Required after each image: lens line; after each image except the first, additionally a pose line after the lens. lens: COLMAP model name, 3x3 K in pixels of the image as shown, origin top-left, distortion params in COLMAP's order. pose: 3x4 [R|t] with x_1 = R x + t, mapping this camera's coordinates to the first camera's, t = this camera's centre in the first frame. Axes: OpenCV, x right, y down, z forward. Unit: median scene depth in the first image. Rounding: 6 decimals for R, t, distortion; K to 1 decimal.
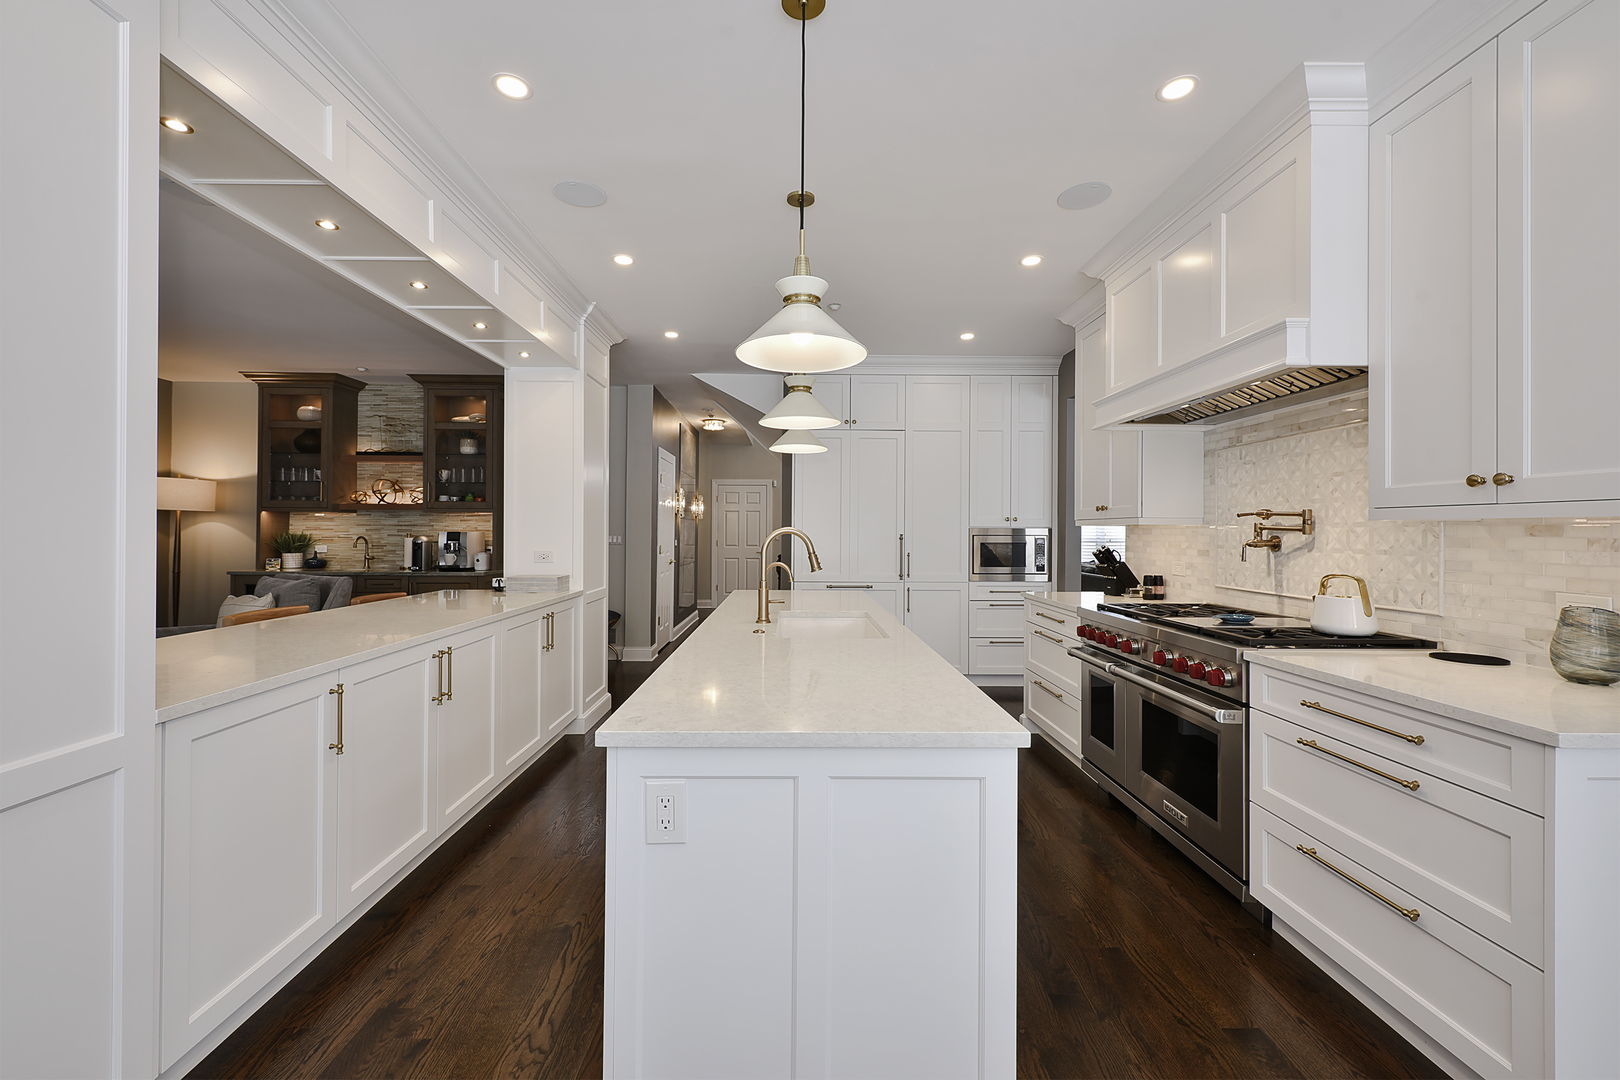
lens RADIAL K [[648.4, 0, 804.7], [0, 648.4, 533.7], [0, 0, 1]] dist [0.002230, 0.000093]
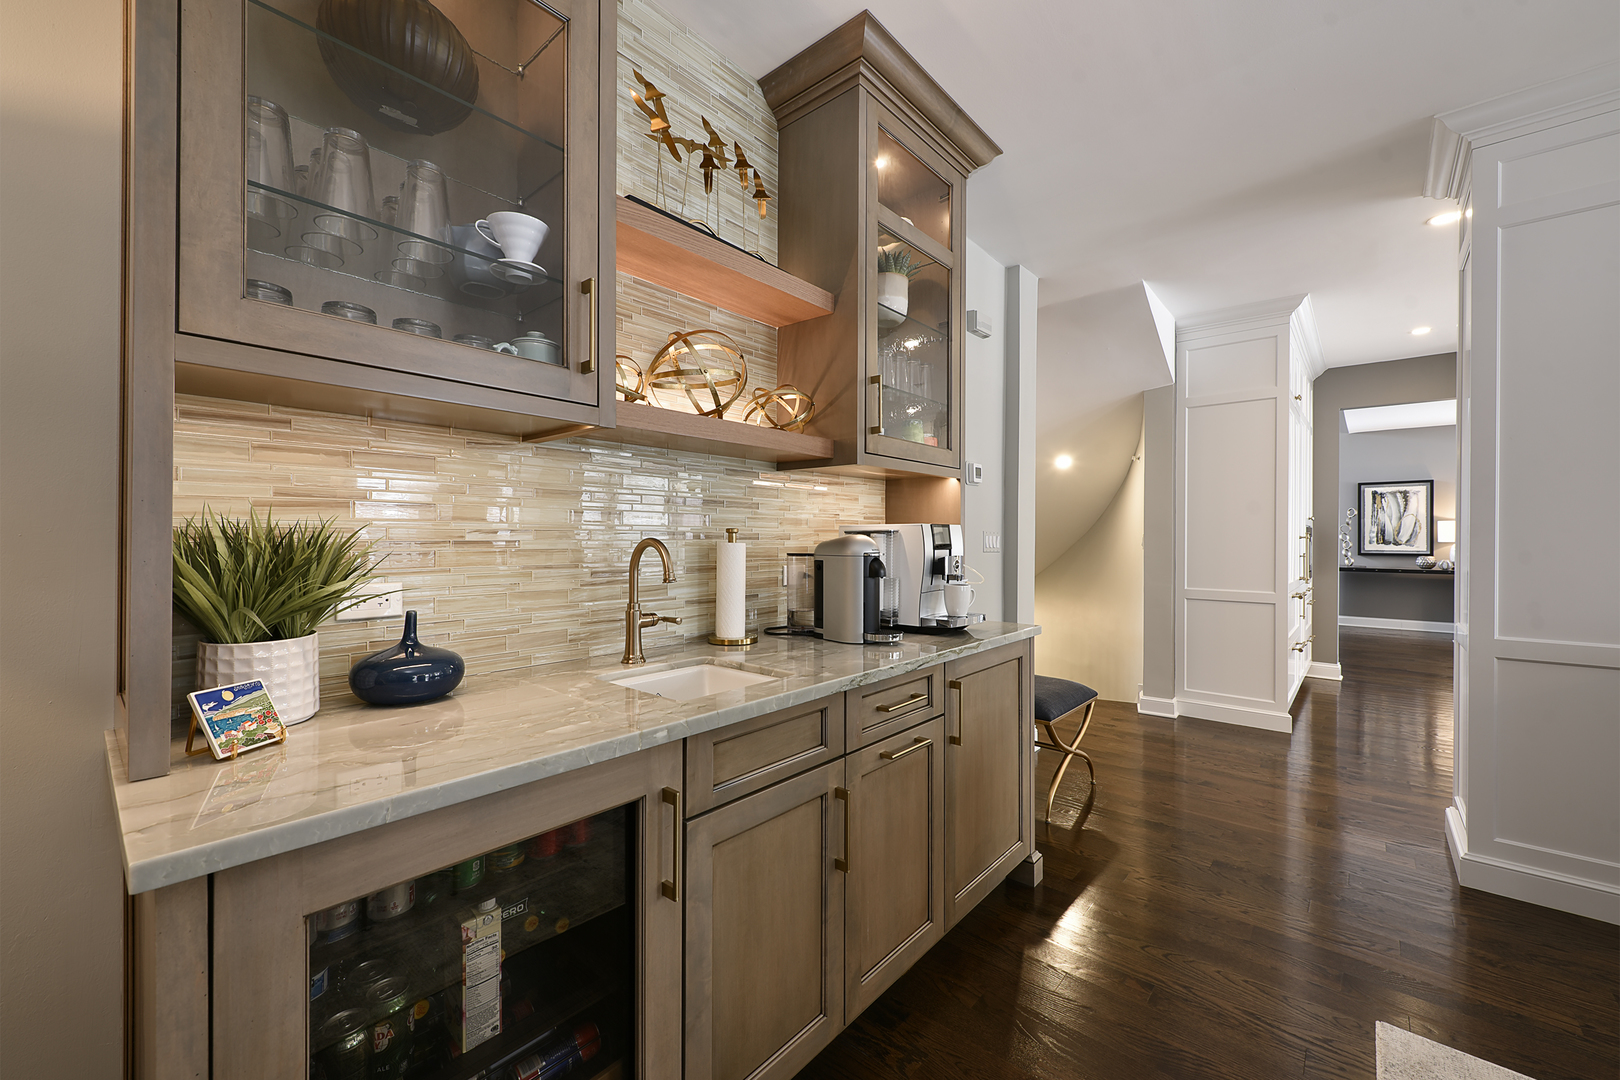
lens RADIAL K [[648.4, 0, 804.7], [0, 648.4, 533.7], [0, 0, 1]] dist [0.002230, 0.000093]
pose [[0.669959, 0.000193, 0.742398, -0.832389], [-0.000297, 1.000000, 0.000008, 0.002878], [-0.742398, -0.000226, 0.669959, 0.788790]]
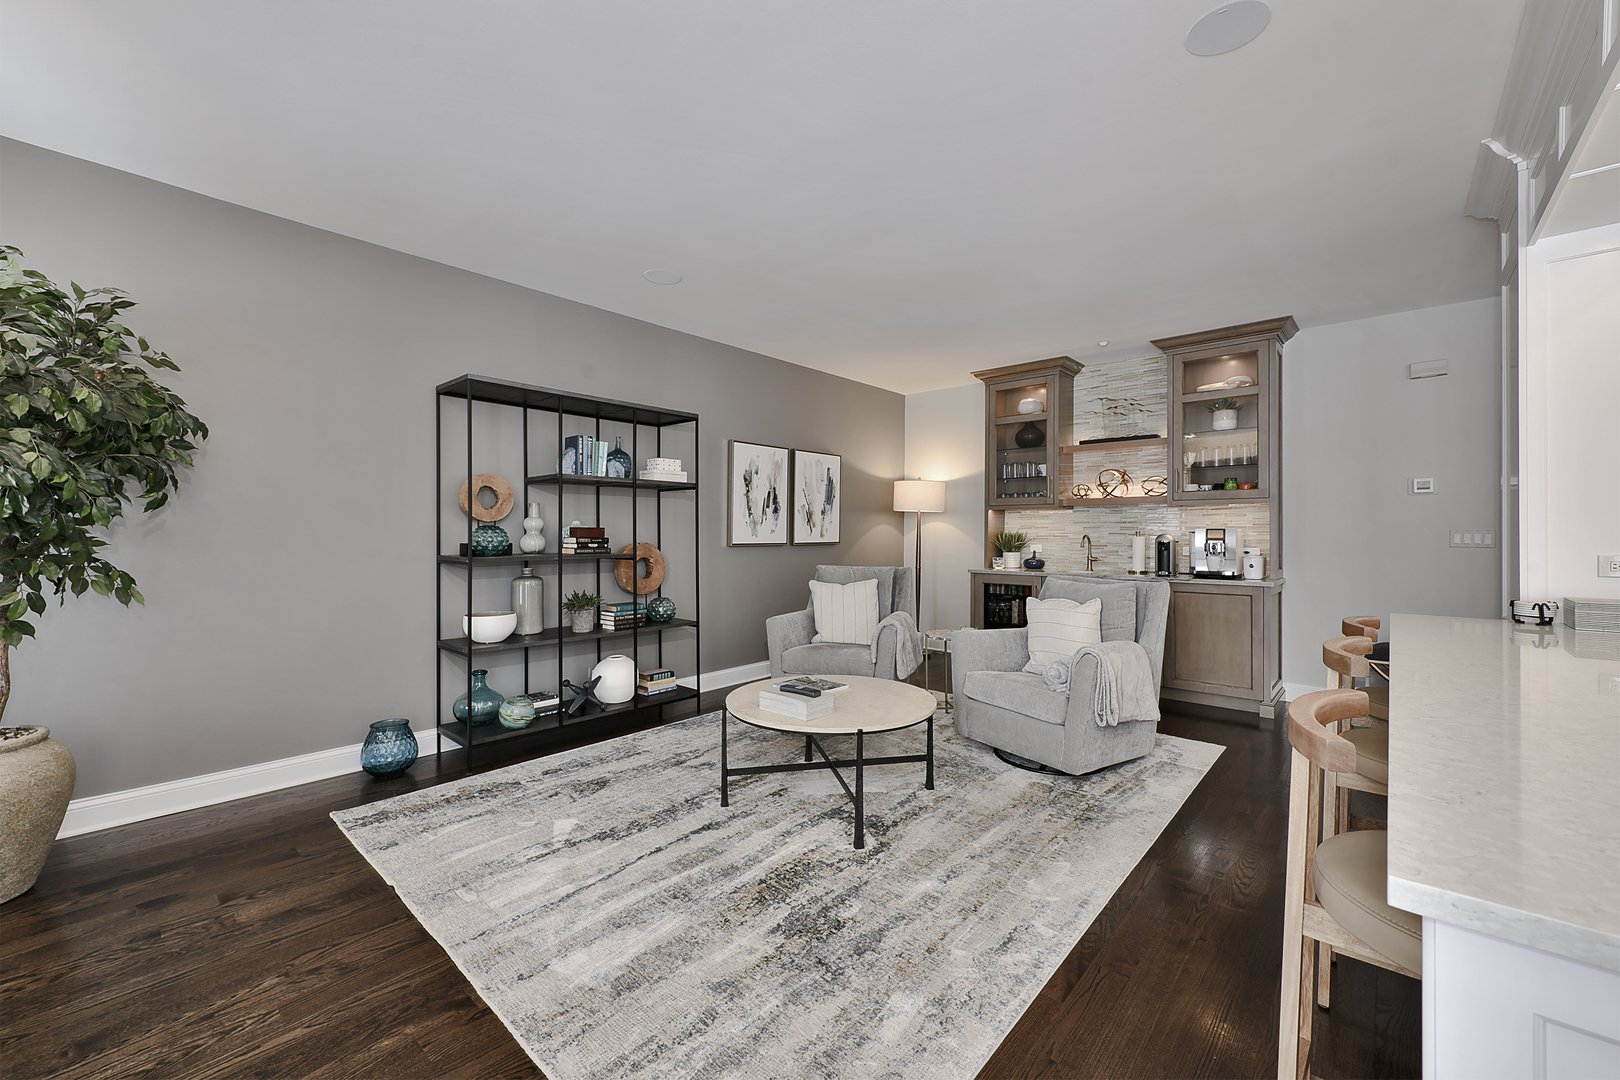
lens RADIAL K [[648.4, 0, 804.7], [0, 648.4, 533.7], [0, 0, 1]] dist [0.002230, 0.000093]
pose [[0.729547, -0.003379, -0.683922, -0.356257], [0.000107, 0.999988, -0.004827, 0.006762], [0.683931, 0.003449, 0.729539, 0.082640]]
